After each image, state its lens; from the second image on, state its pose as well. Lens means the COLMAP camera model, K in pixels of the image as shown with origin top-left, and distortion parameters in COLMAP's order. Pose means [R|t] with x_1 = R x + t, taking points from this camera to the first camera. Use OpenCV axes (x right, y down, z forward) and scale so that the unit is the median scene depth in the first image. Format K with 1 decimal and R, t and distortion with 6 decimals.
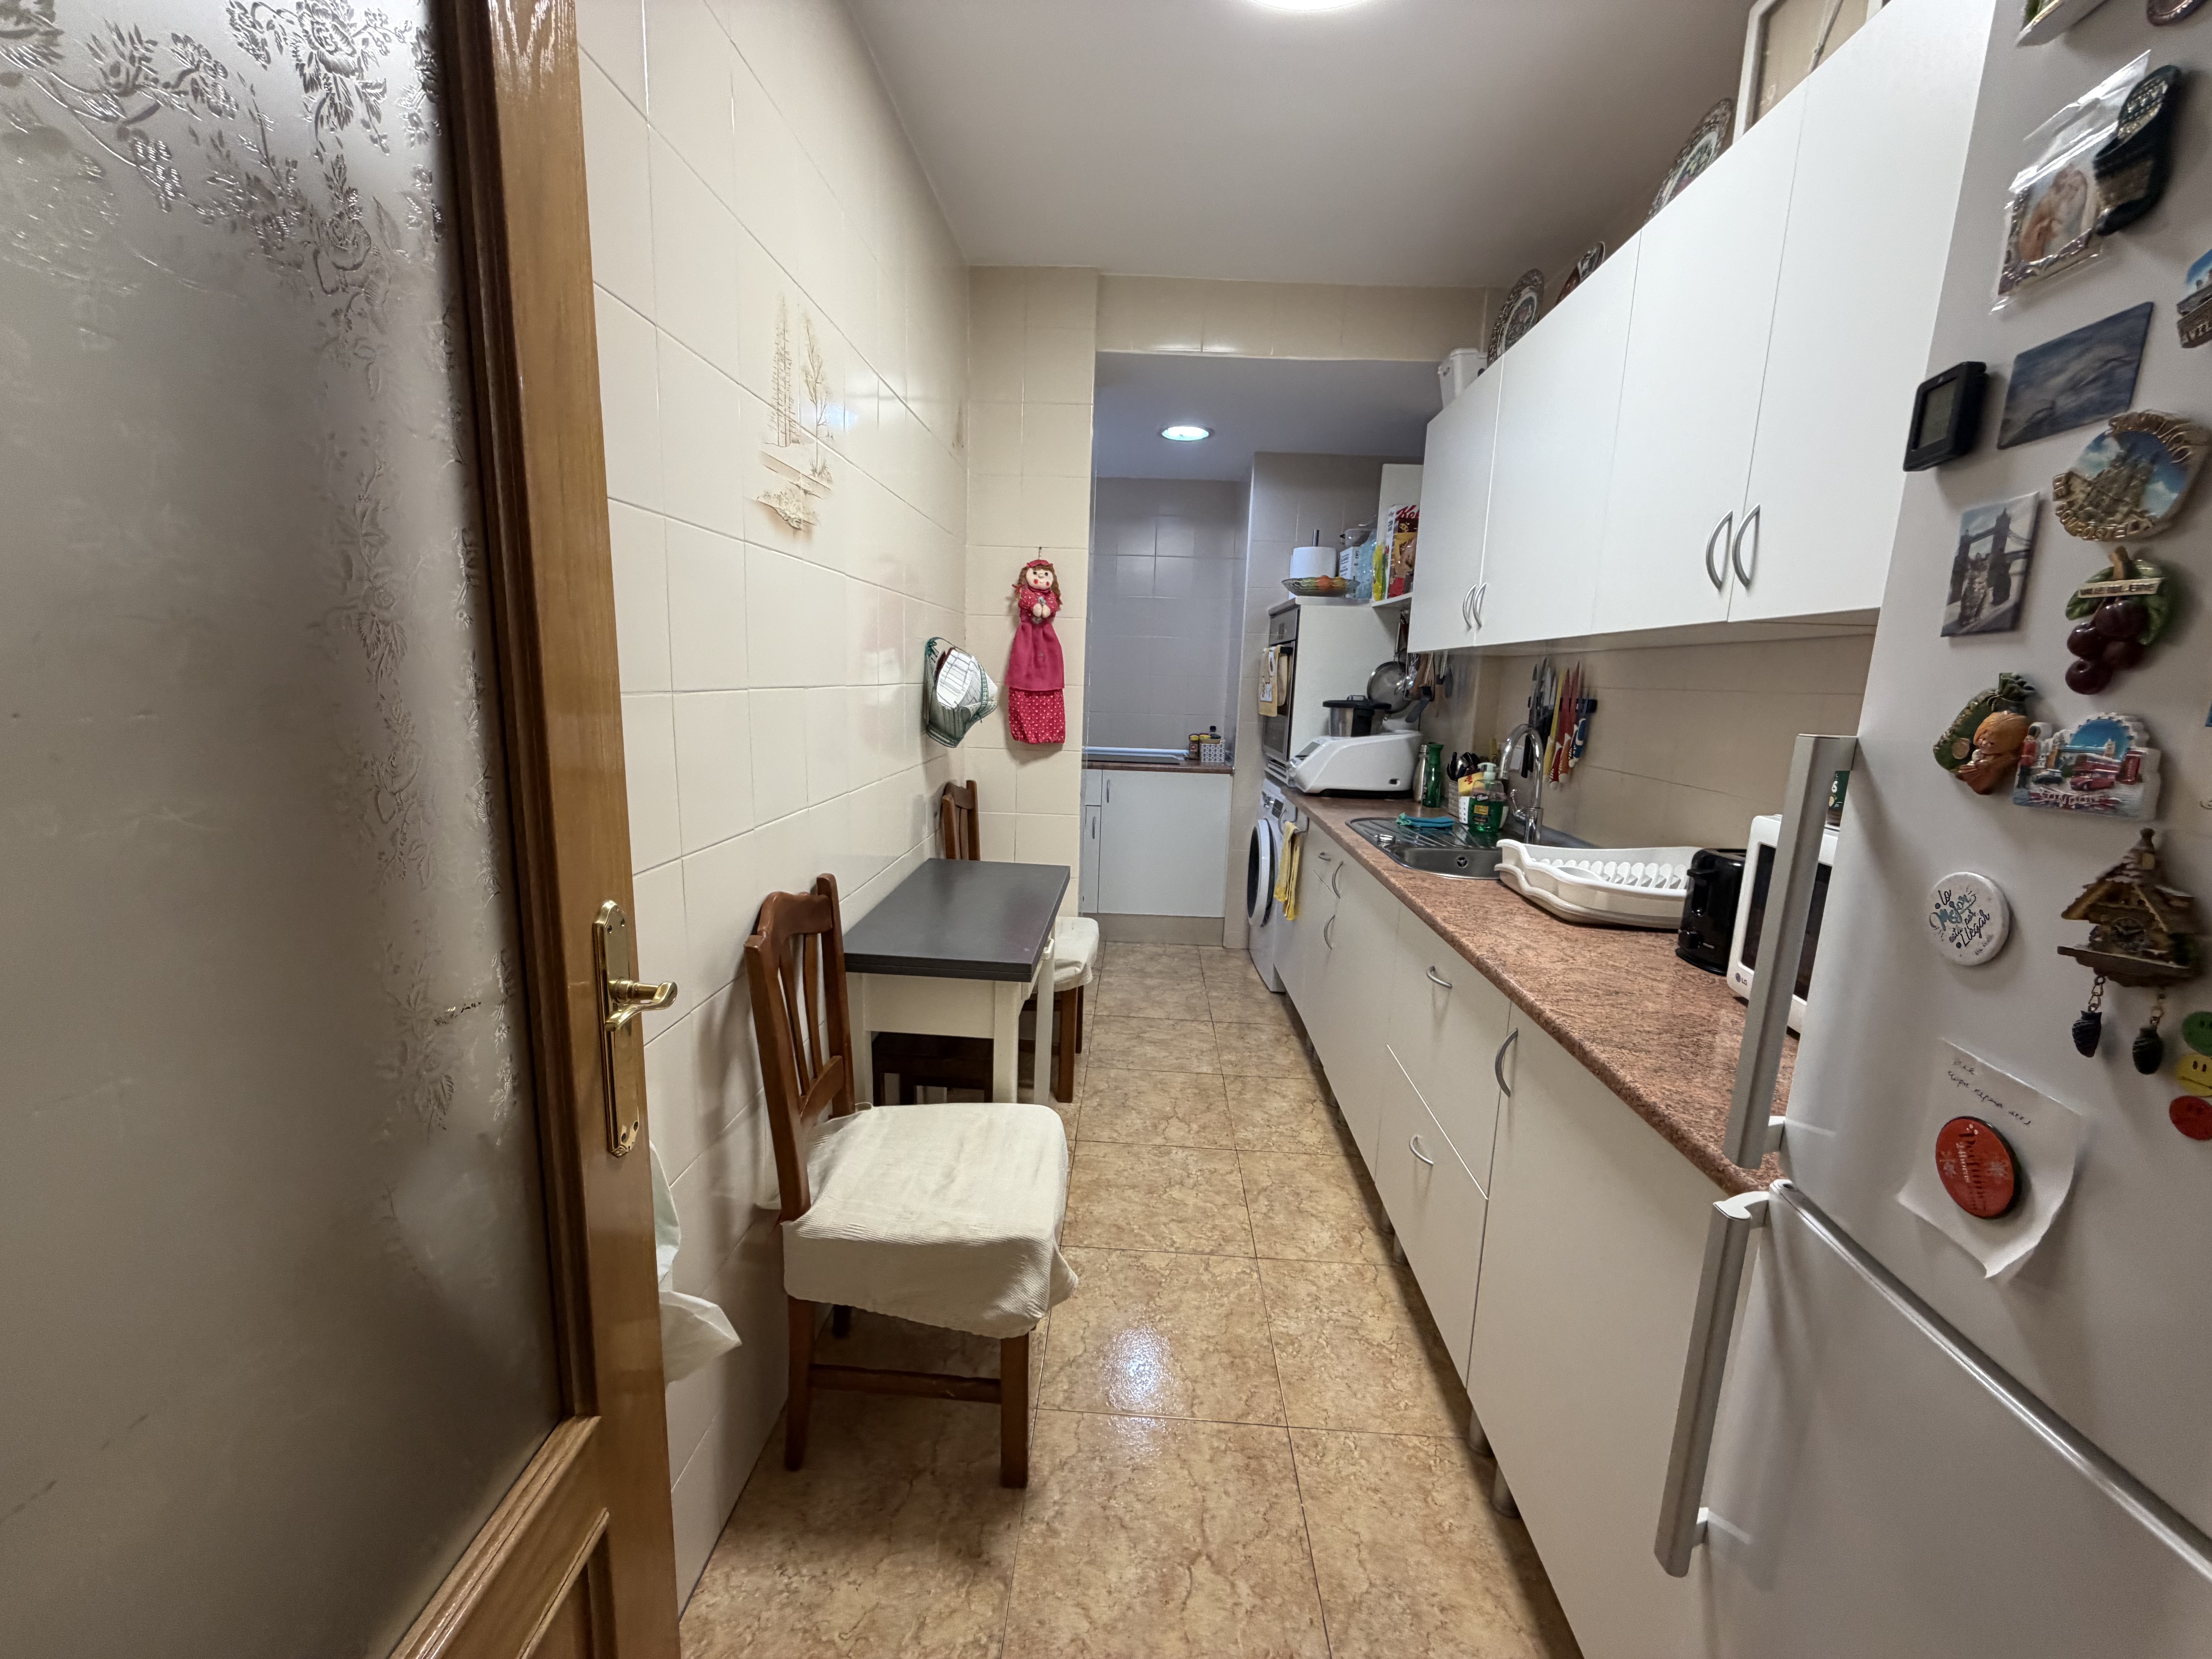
lens RADIAL K [[875.2, 0, 1100.3], [0, 875.2, 821.0], [0, 0, 1]] dist [-0.000287, 0.000833]
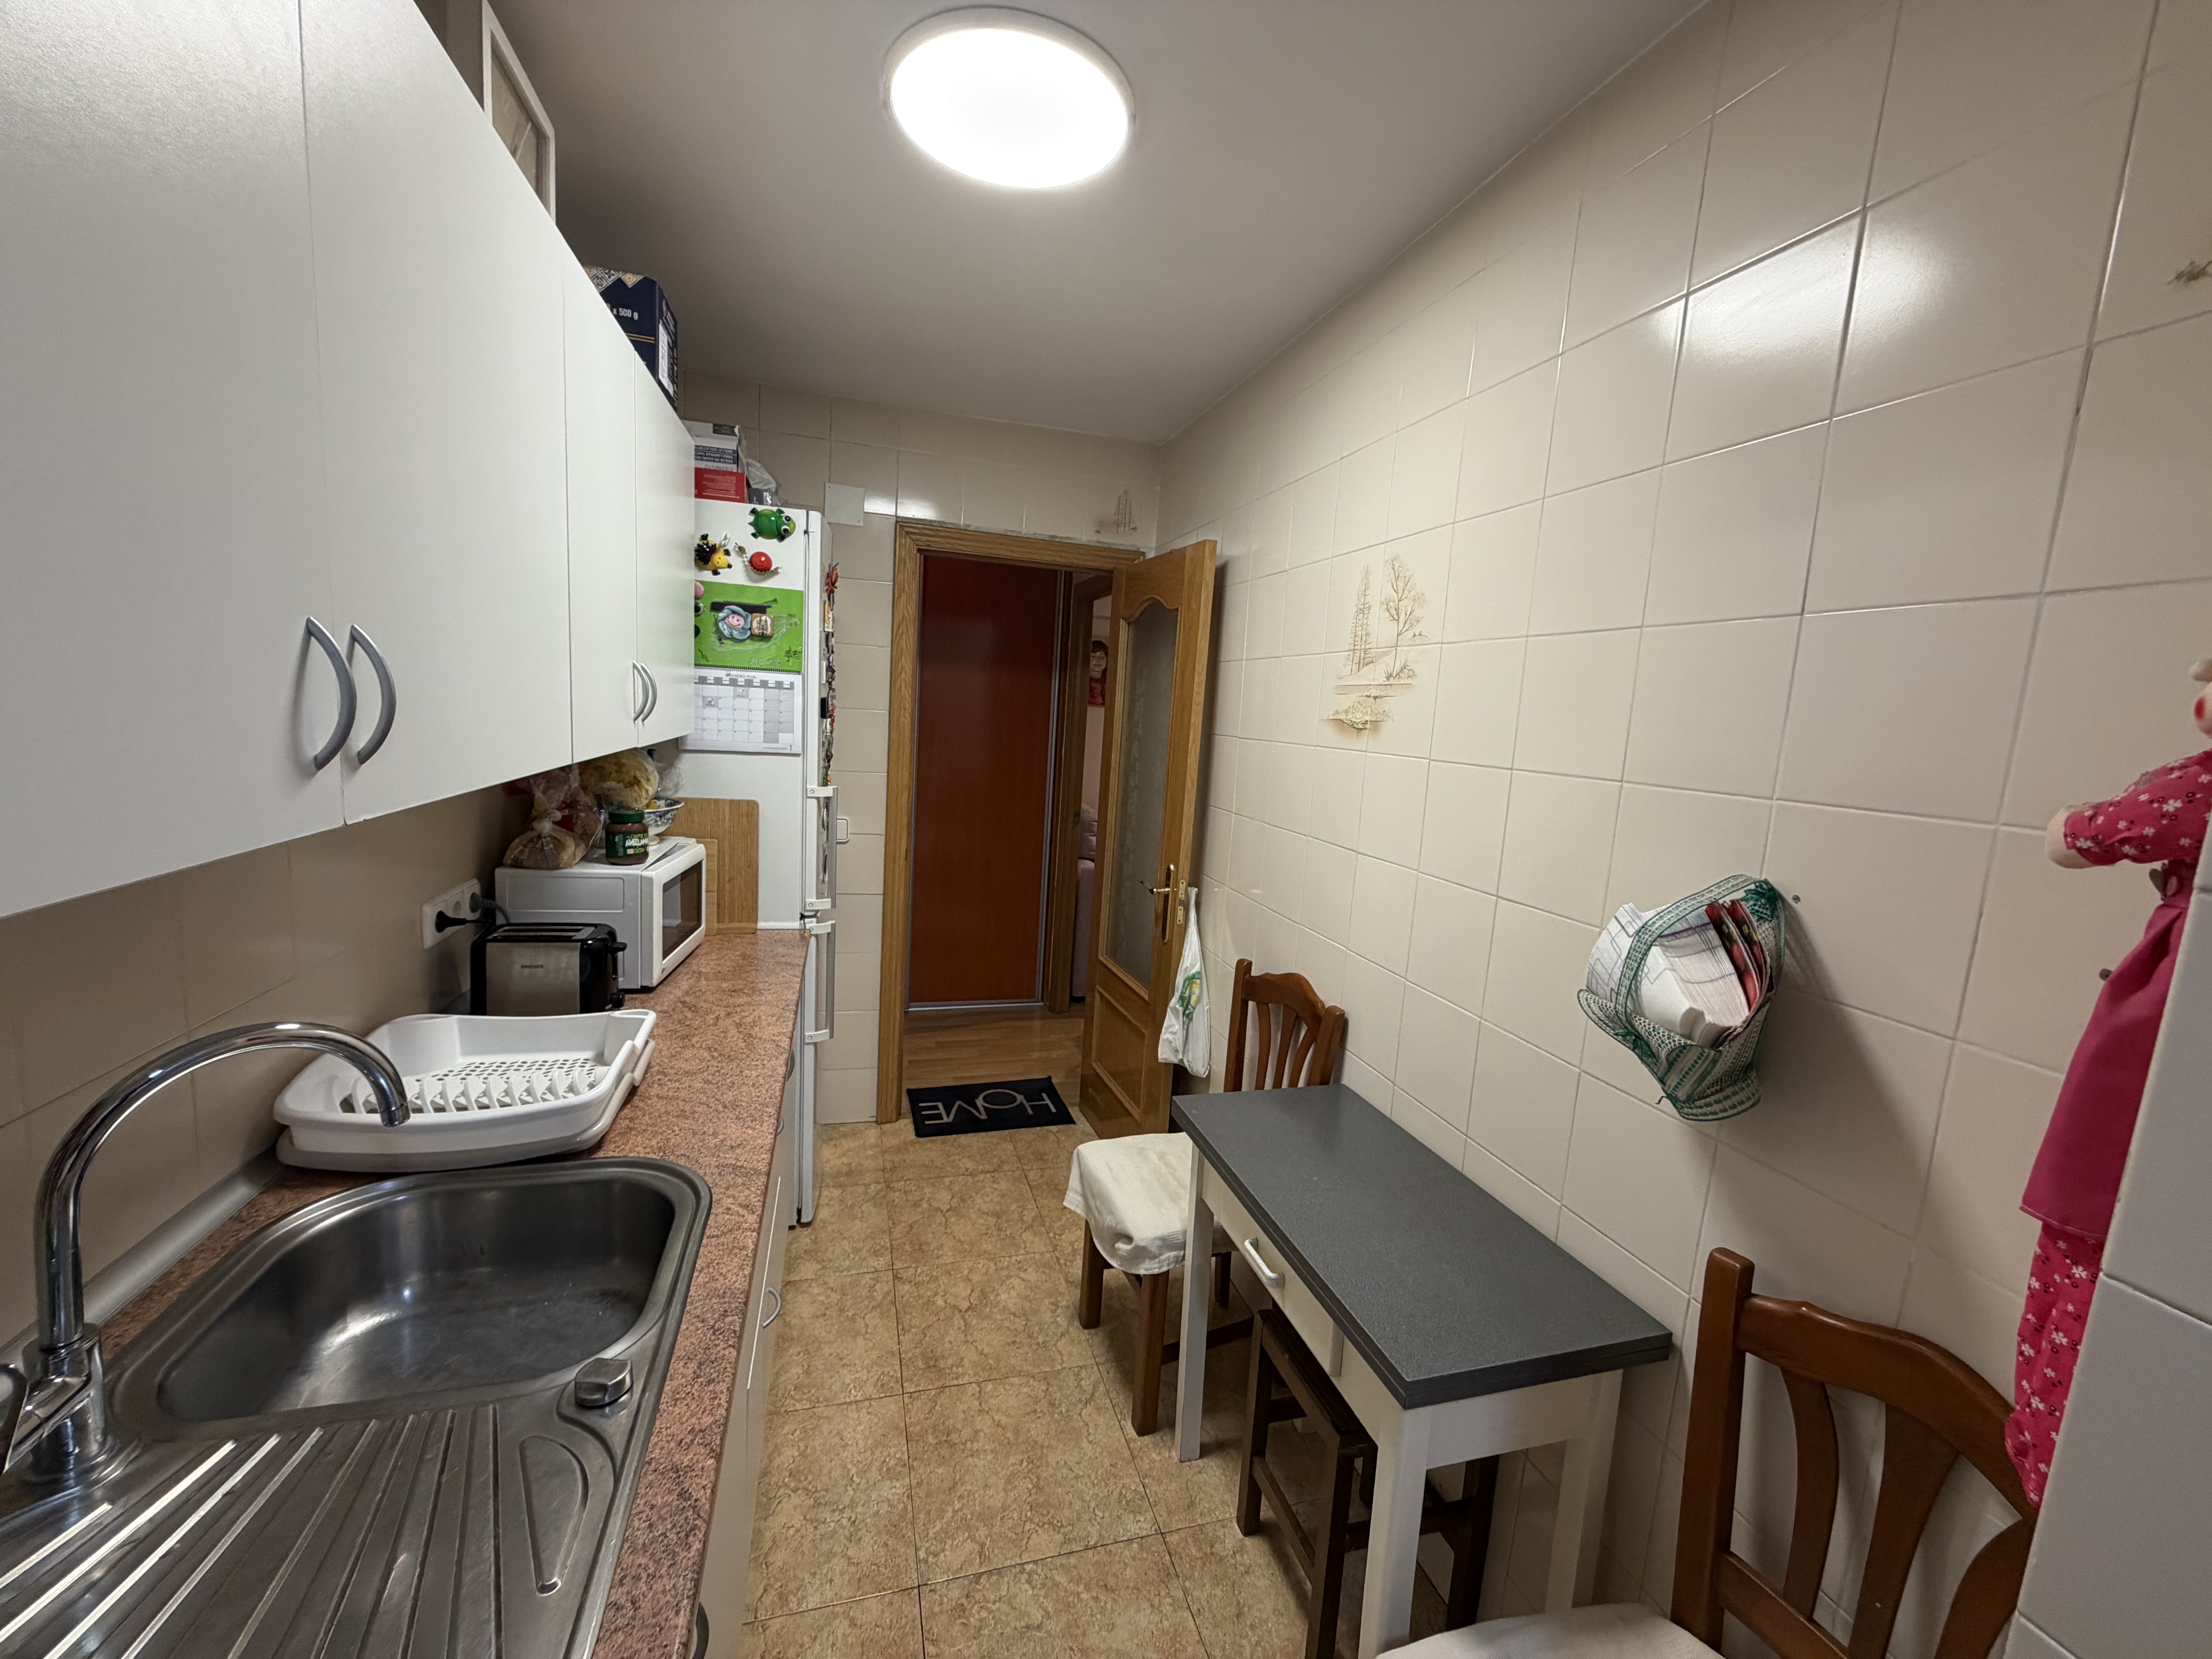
lens RADIAL K [[875.2, 0, 1100.3], [0, 875.2, 821.0], [0, 0, 1]] dist [-0.000287, 0.000833]
pose [[-0.940858, -0.051520, -0.334862, 0.456071], [-0.150632, 0.948922, 0.277232, -0.526990], [0.303474, 0.311276, -0.900561, 2.176362]]
